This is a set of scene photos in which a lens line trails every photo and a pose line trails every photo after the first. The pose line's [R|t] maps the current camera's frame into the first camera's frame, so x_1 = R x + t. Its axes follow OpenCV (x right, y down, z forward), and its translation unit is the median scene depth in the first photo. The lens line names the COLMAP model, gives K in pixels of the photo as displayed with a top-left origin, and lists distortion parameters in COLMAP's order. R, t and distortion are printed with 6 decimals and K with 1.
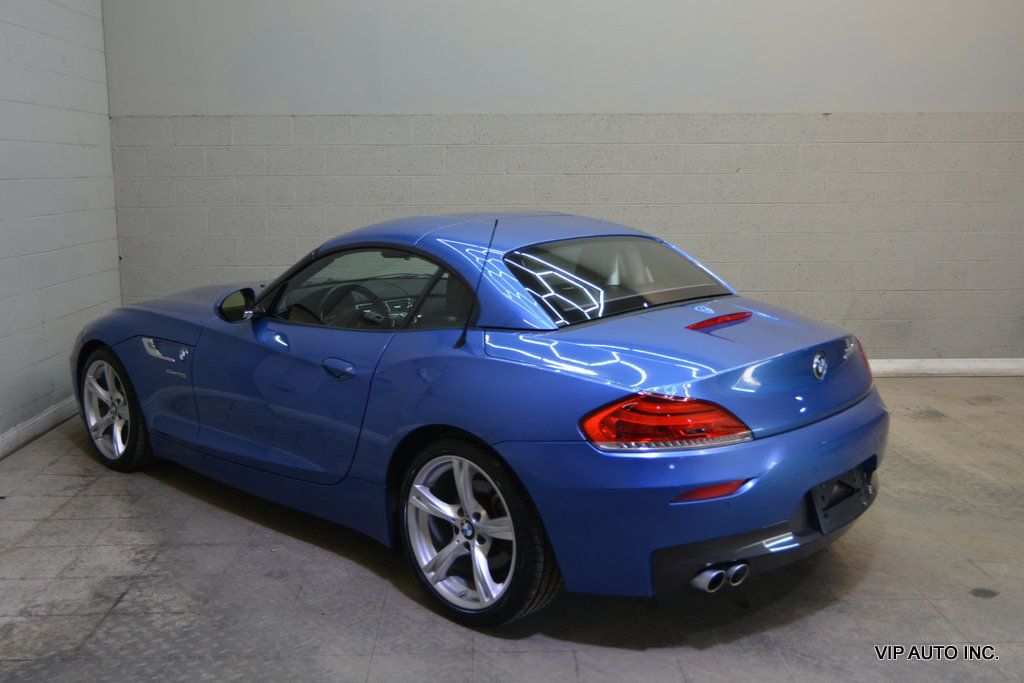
lens RADIAL K [[992.3, 0, 507.5], [0, 992.3, 339.3], [0, 0, 1]] dist [-0.013837, 0.002266]
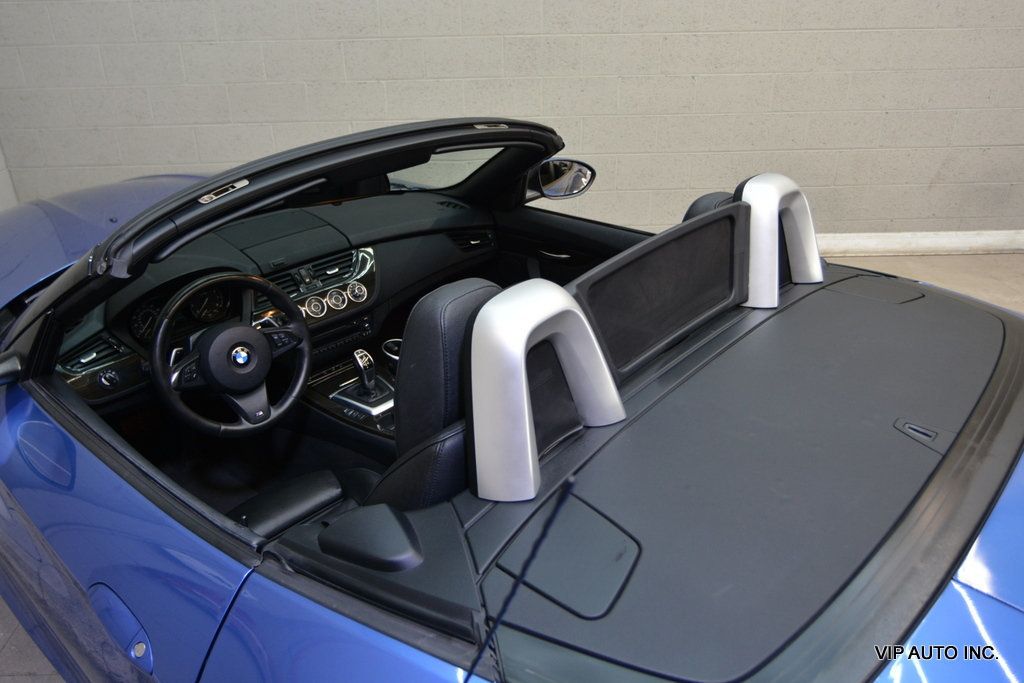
lens RADIAL K [[772.0, 0, 500.8], [0, 772.0, 335.4], [0, 0, 1]] dist [-0.016668, 0.010377]
pose [[0.999899, -0.013062, 0.005561, -0.021270], [0.010905, 0.957479, 0.288298, -0.166215], [-0.009090, -0.288208, 0.957525, 0.742971]]
